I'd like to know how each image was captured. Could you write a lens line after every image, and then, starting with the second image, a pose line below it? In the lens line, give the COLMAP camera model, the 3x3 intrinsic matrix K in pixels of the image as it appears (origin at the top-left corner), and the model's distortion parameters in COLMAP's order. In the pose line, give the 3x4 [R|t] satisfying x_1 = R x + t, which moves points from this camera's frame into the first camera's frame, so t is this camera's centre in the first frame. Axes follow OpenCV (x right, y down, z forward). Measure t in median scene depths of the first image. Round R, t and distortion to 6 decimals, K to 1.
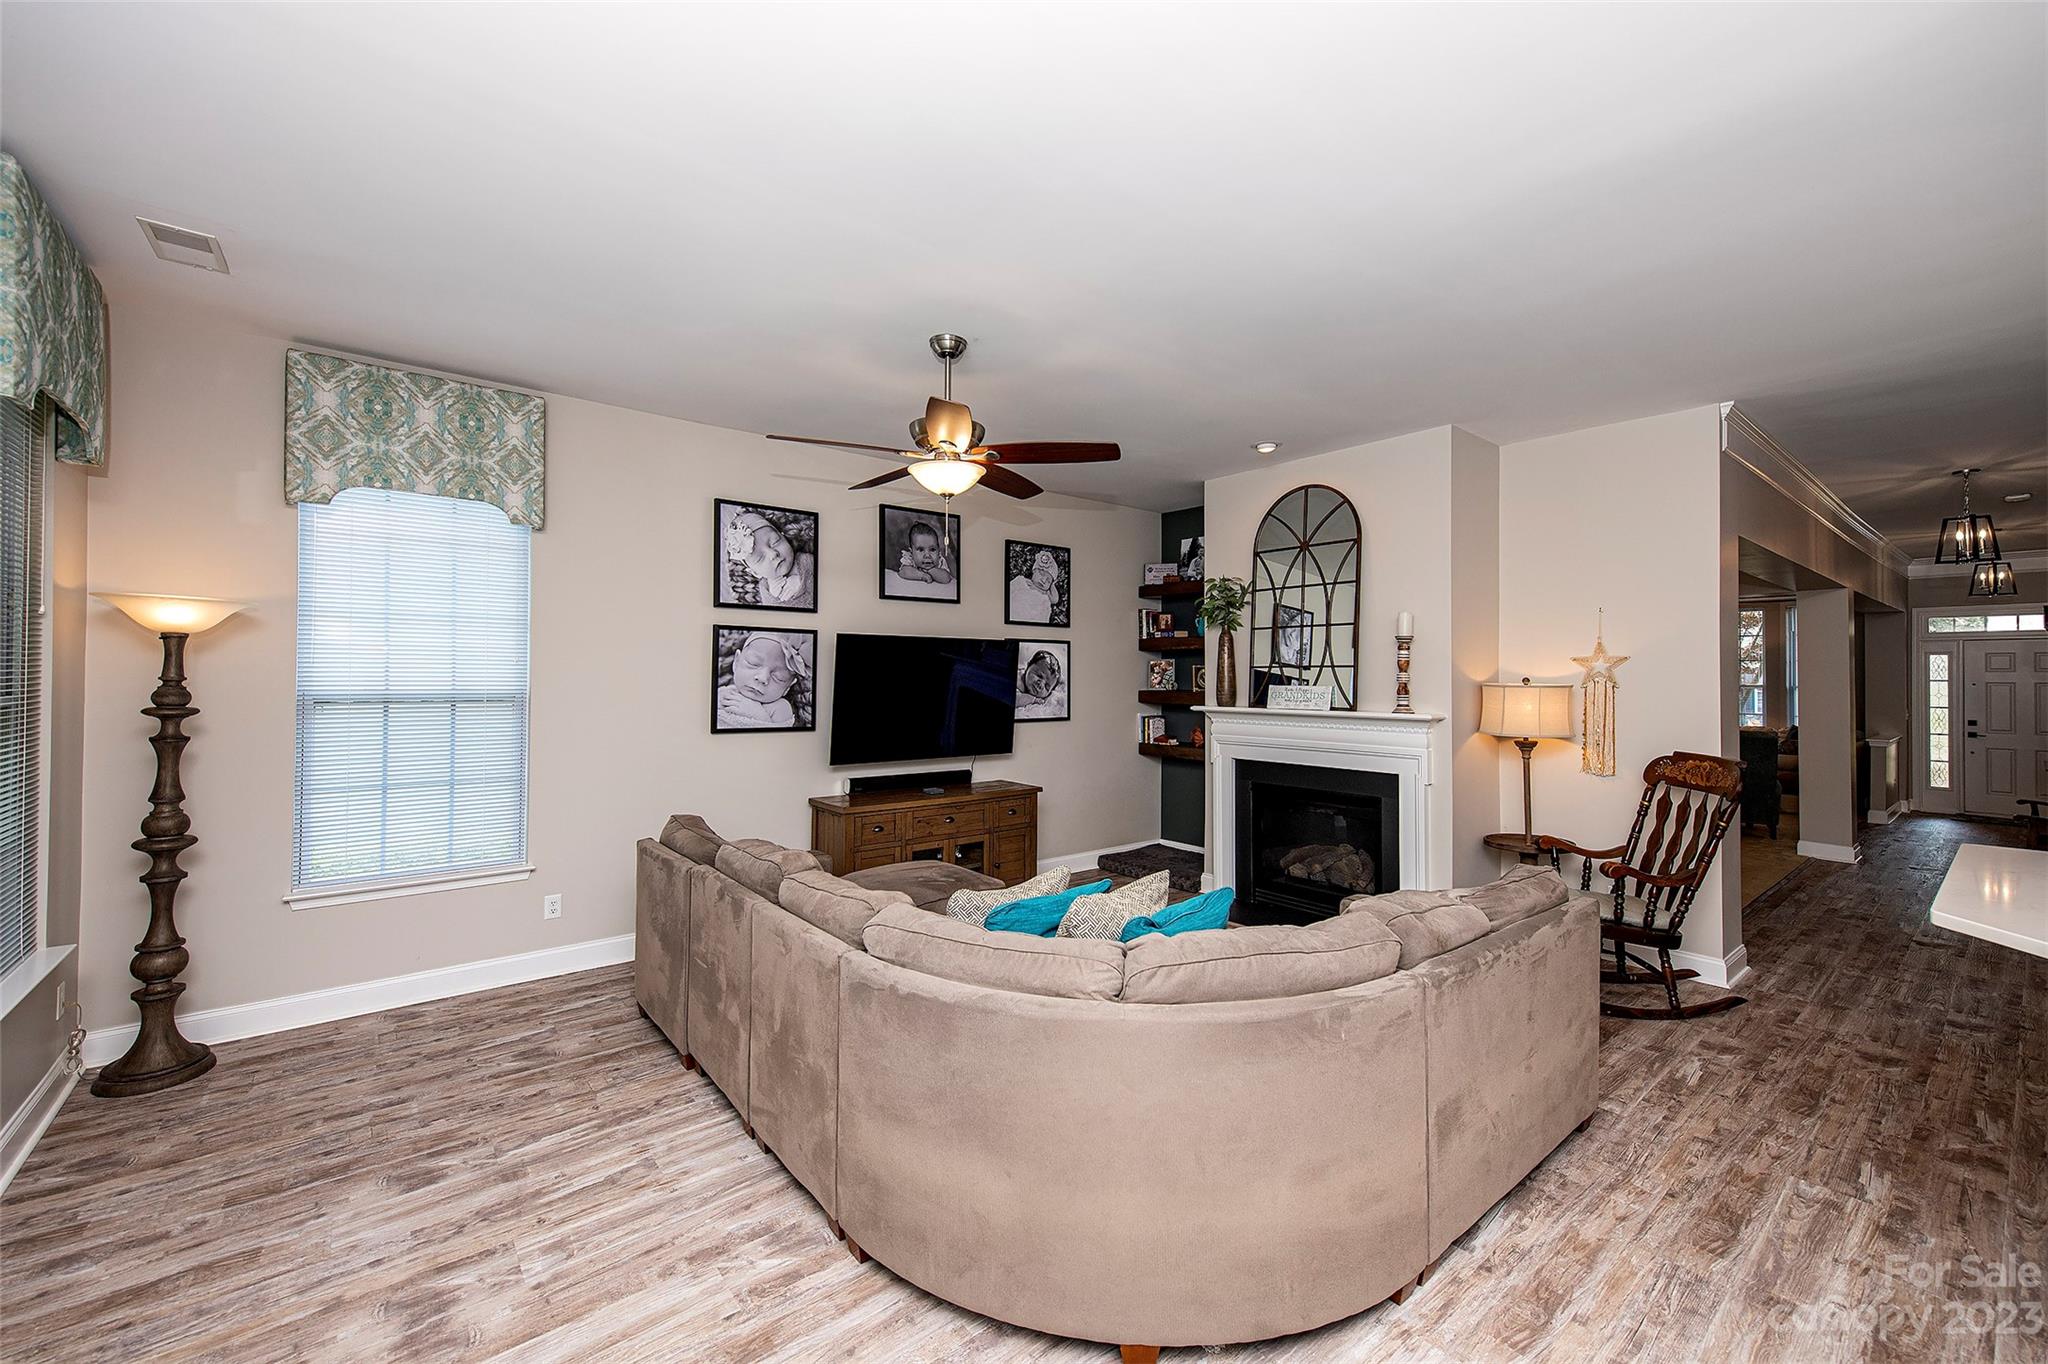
lens RADIAL K [[822.6, 0, 1027.4], [0, 822.6, 665.4], [0, 0, 1]] dist [0.000978, -0.000157]
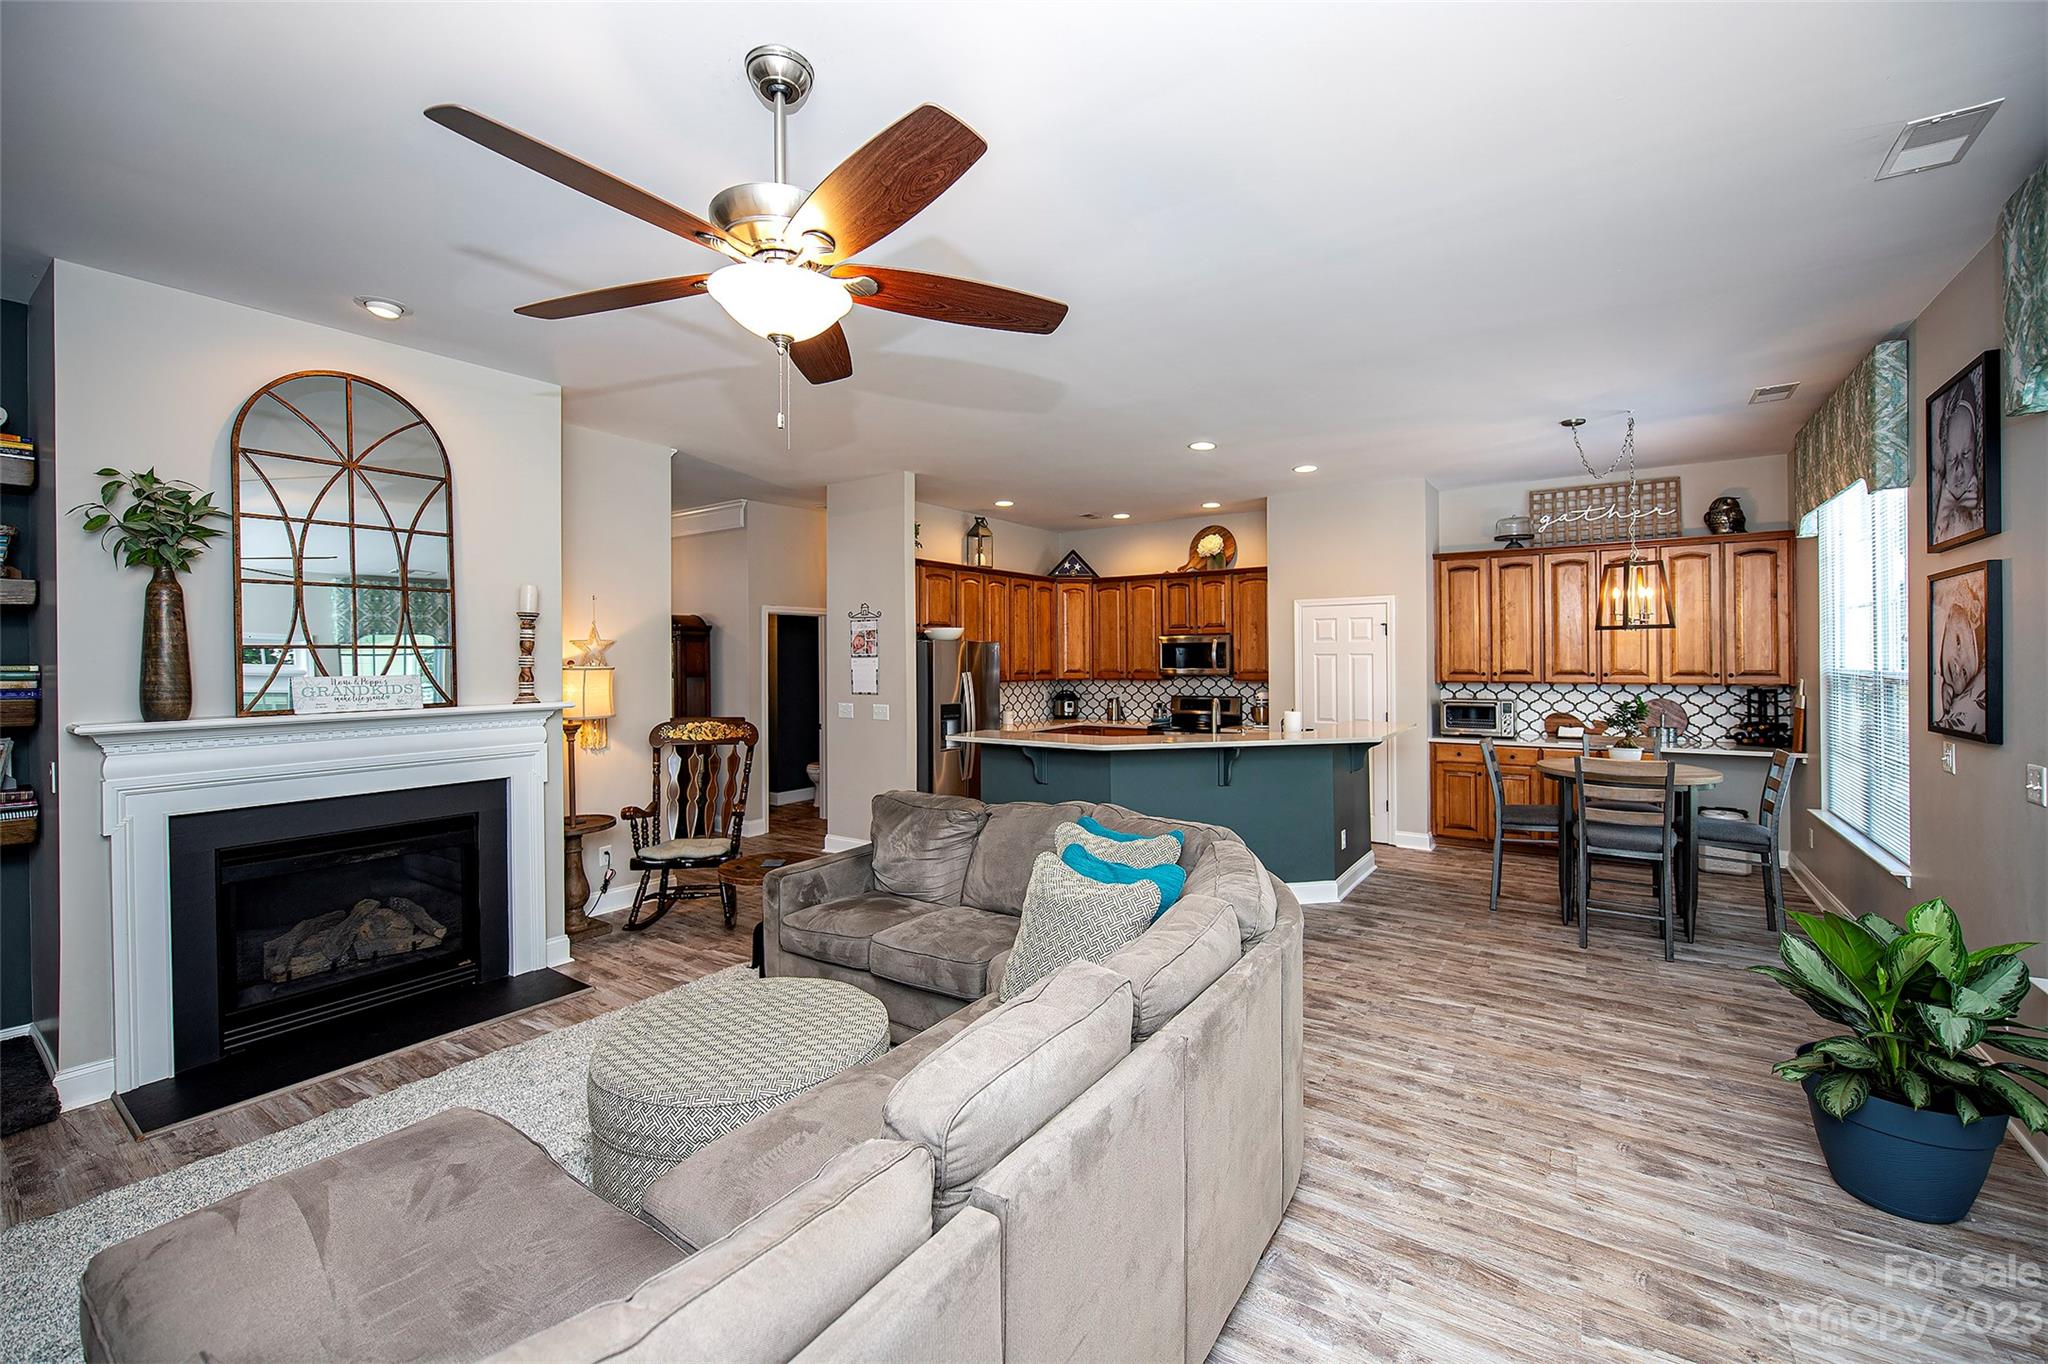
lens RADIAL K [[843.4, 0, 1028.6], [0, 843.4, 652.7], [0, 0, 1]] dist [-0.000471, -0.000245]
pose [[-0.288339, 0.000684, 0.957528, -0.493168], [-0.007979, 0.999963, -0.003117, 0.004071], [-0.957495, -0.008539, -0.288323, 0.704362]]
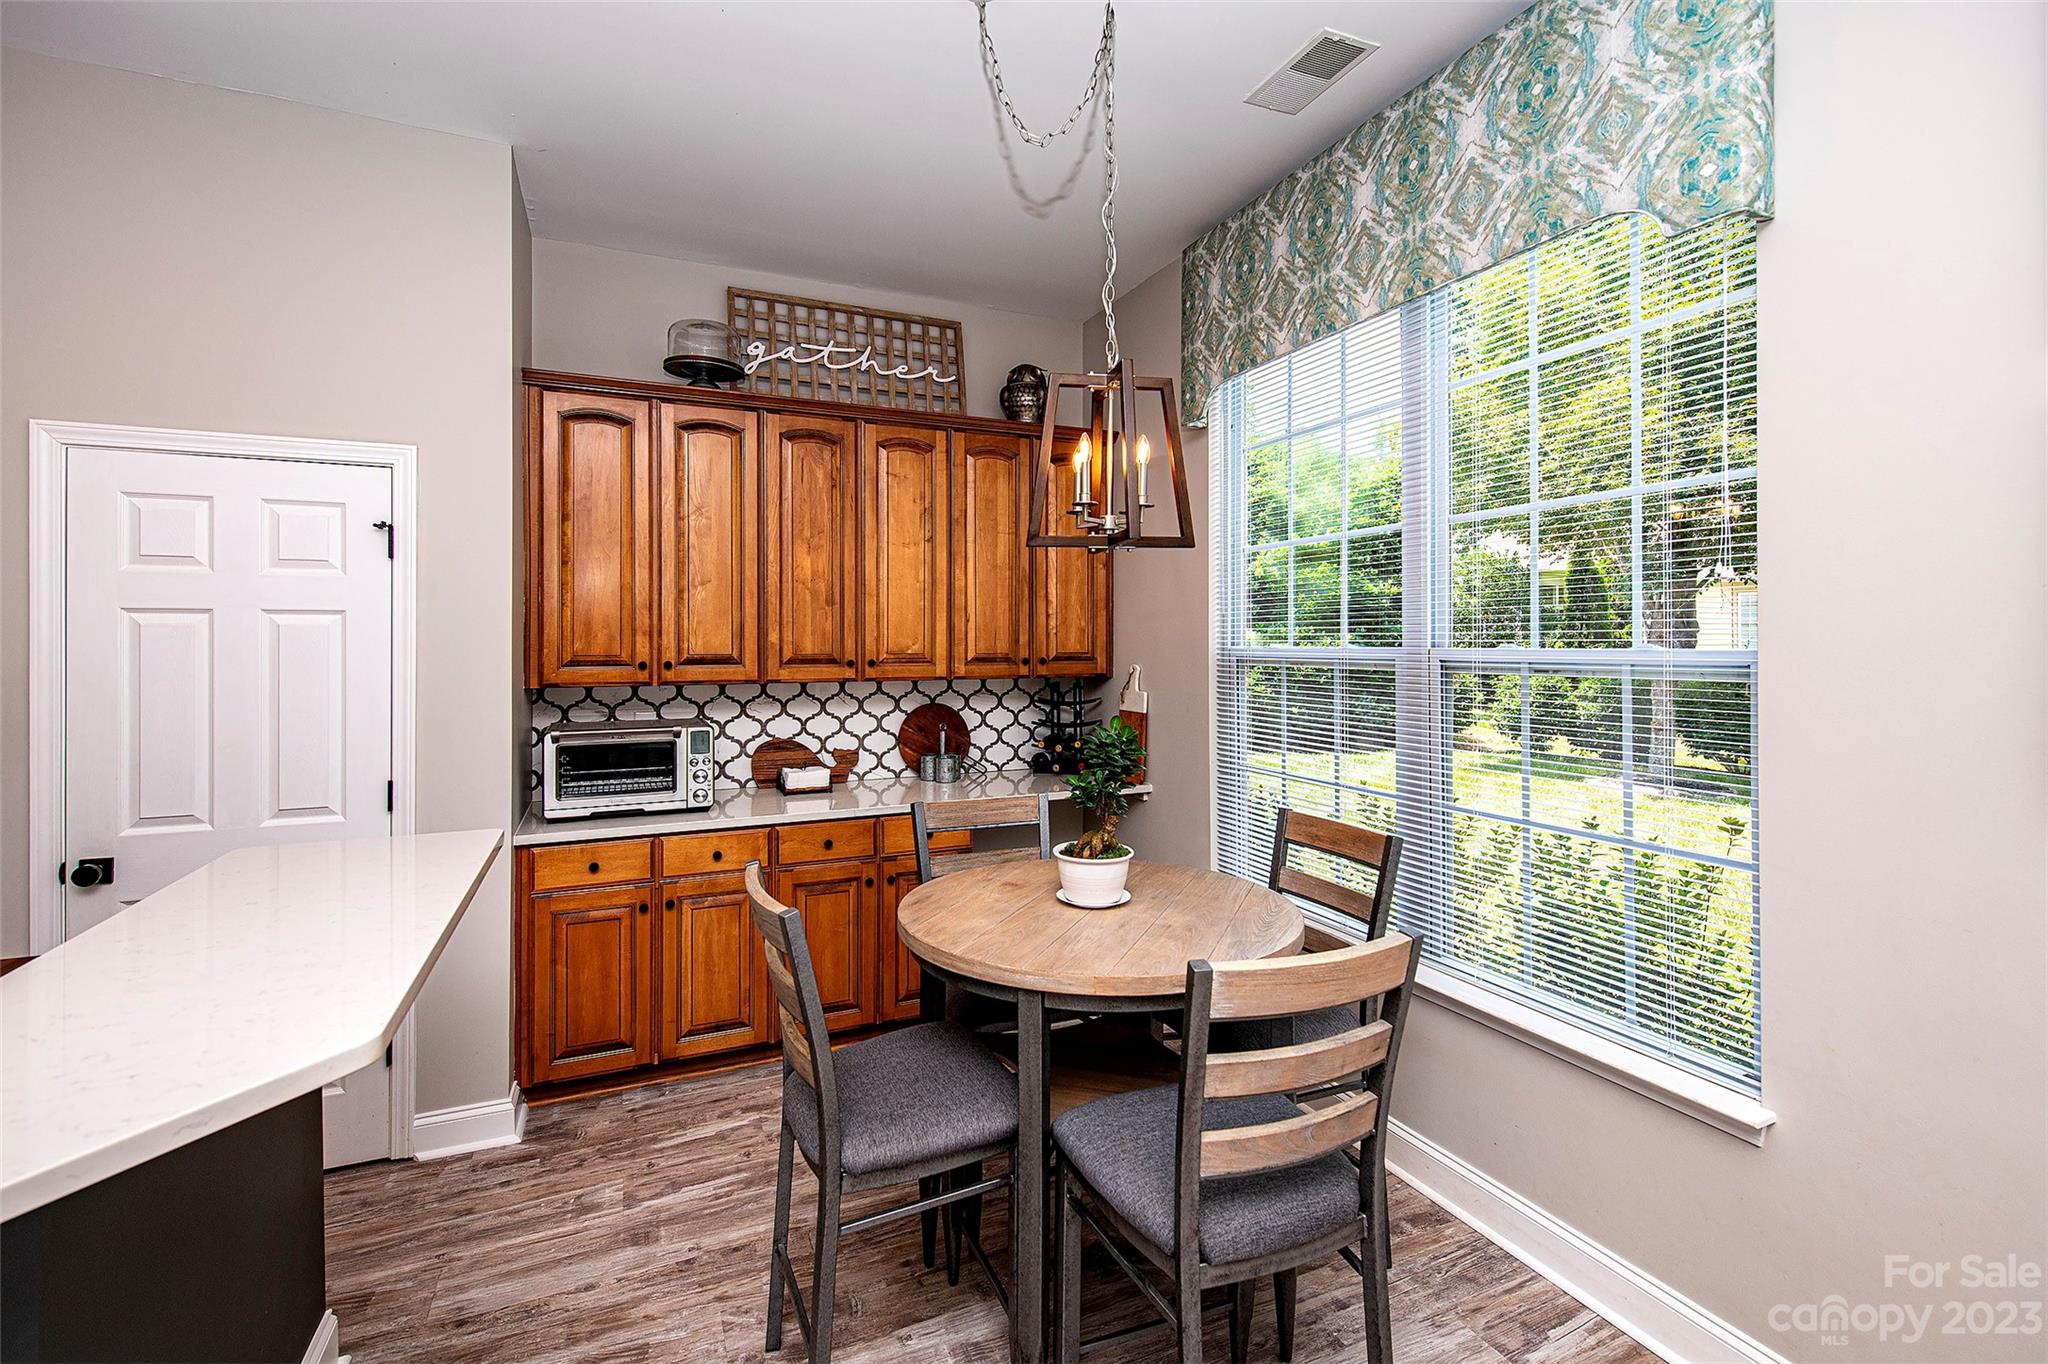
lens RADIAL K [[921.8, 0, 1049.9], [0, 921.8, 634.0], [0, 0, 1]] dist [0.004640, -0.000001]
pose [[-0.970669, -0.004069, 0.240384, 0.168710], [-0.008729, 0.999794, -0.018324, 0.015901], [-0.240260, -0.019885, -0.970505, 0.165503]]
